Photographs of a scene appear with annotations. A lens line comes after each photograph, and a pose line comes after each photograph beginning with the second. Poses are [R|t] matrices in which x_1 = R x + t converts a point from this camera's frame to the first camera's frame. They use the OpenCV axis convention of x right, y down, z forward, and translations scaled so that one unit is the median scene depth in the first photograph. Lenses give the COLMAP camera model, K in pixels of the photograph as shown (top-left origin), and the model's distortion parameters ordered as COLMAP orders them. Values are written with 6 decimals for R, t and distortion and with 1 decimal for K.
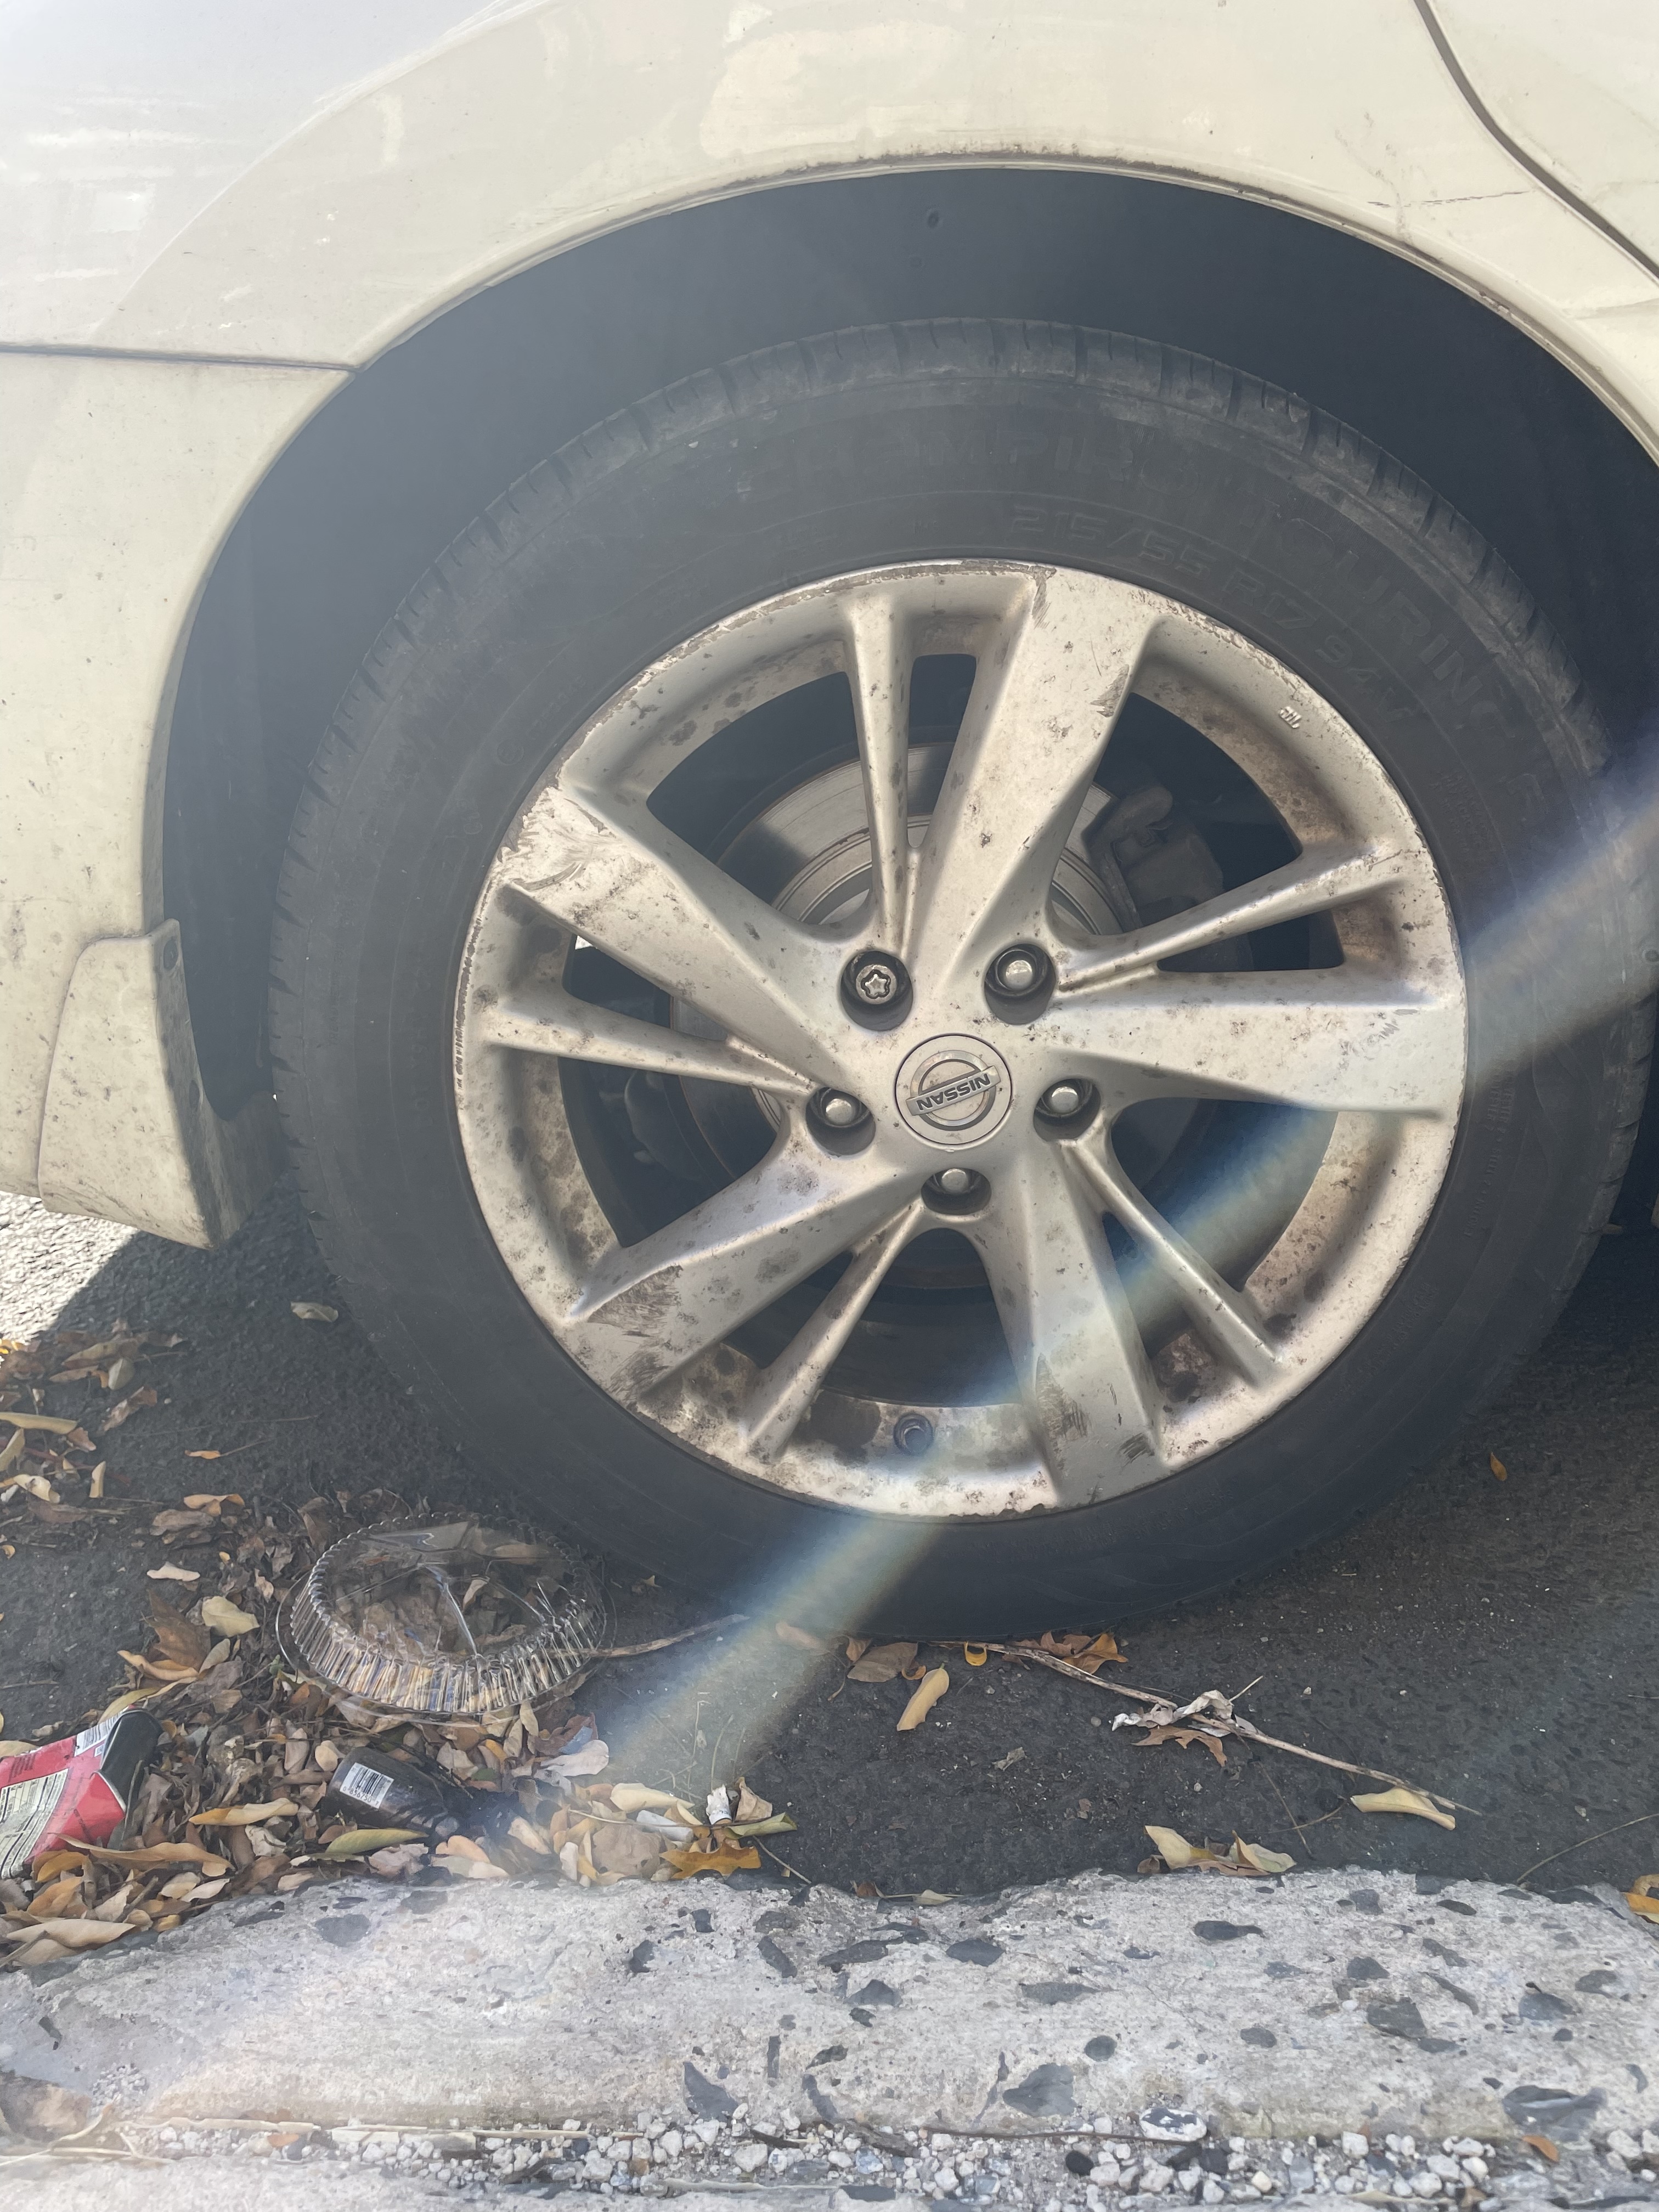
lens RADIAL K [[1638.0, 0, 813.4], [0, 1638.0, 1090.4], [0, 0, 1]] dist [0.051169, -0.018204]
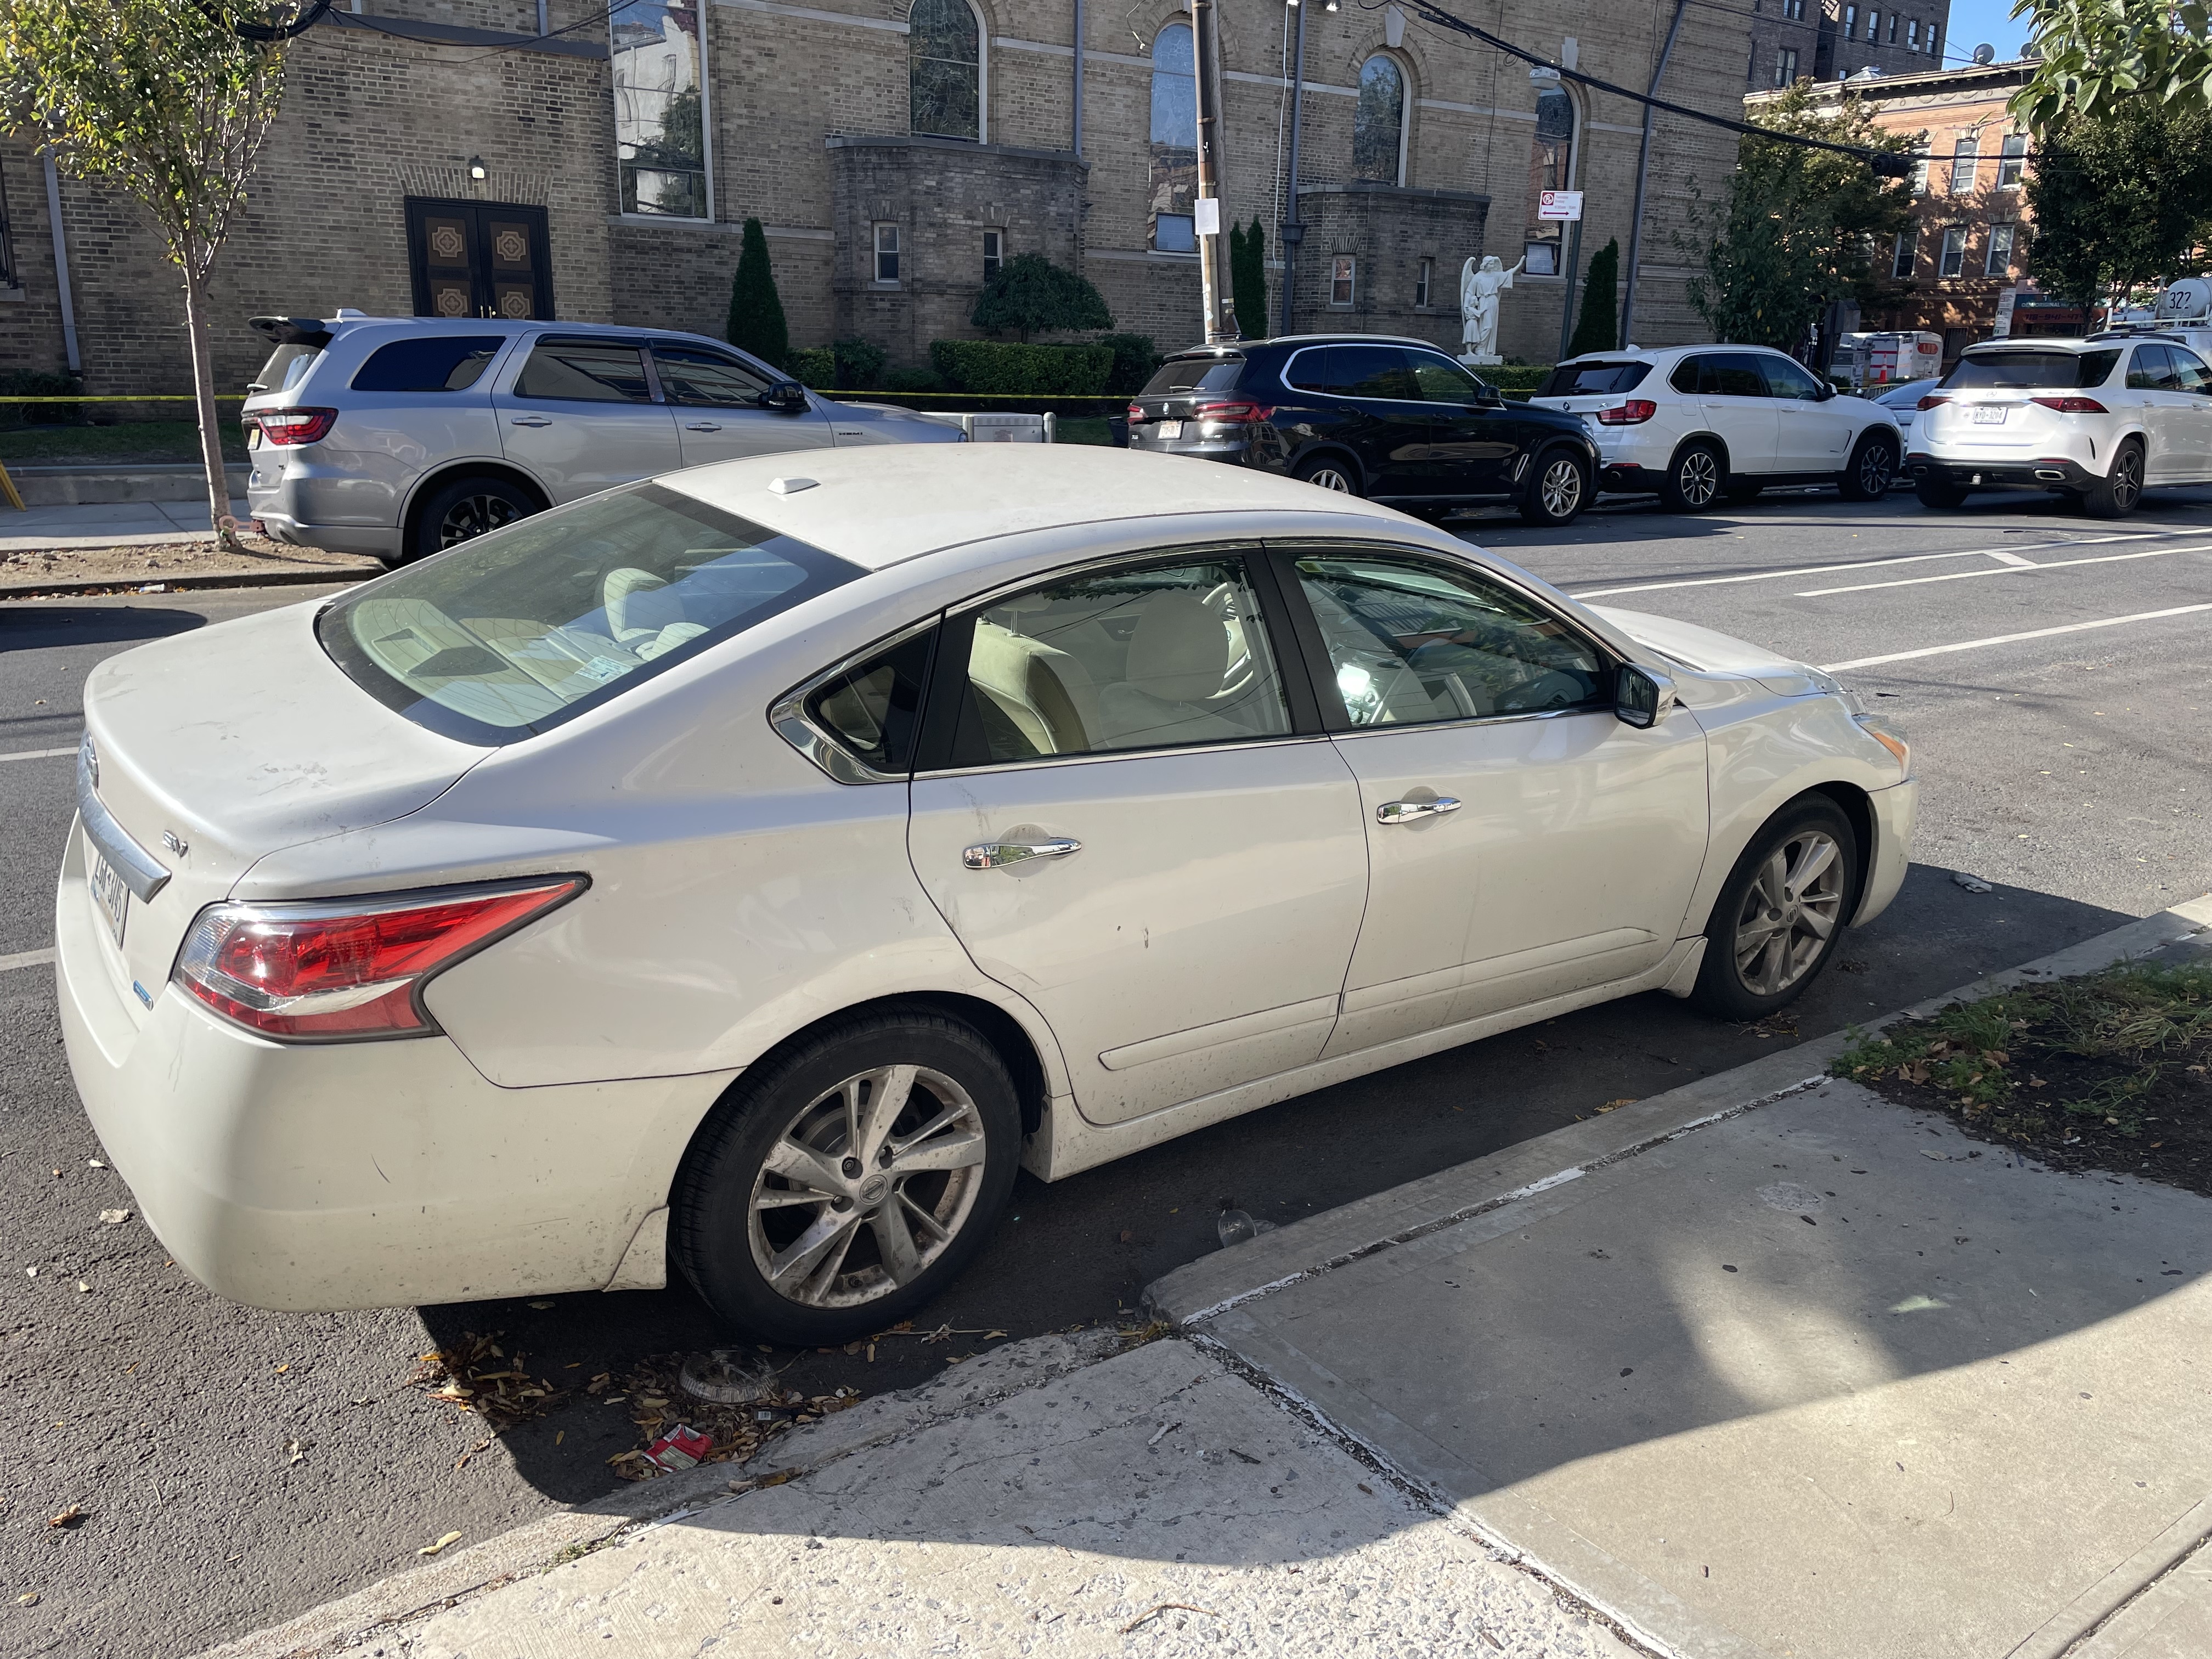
lens RADIAL K [[1638.0, 0, 1106.4], [0, 1638.0, 829.6], [0, 0, 1]] dist [0.051169, -0.018204]
pose [[0.796481, -0.128996, 0.590744, -1.621581], [0.120331, 0.991252, 0.054213, -0.963984], [-0.592569, 0.027905, 0.805036, -2.399752]]
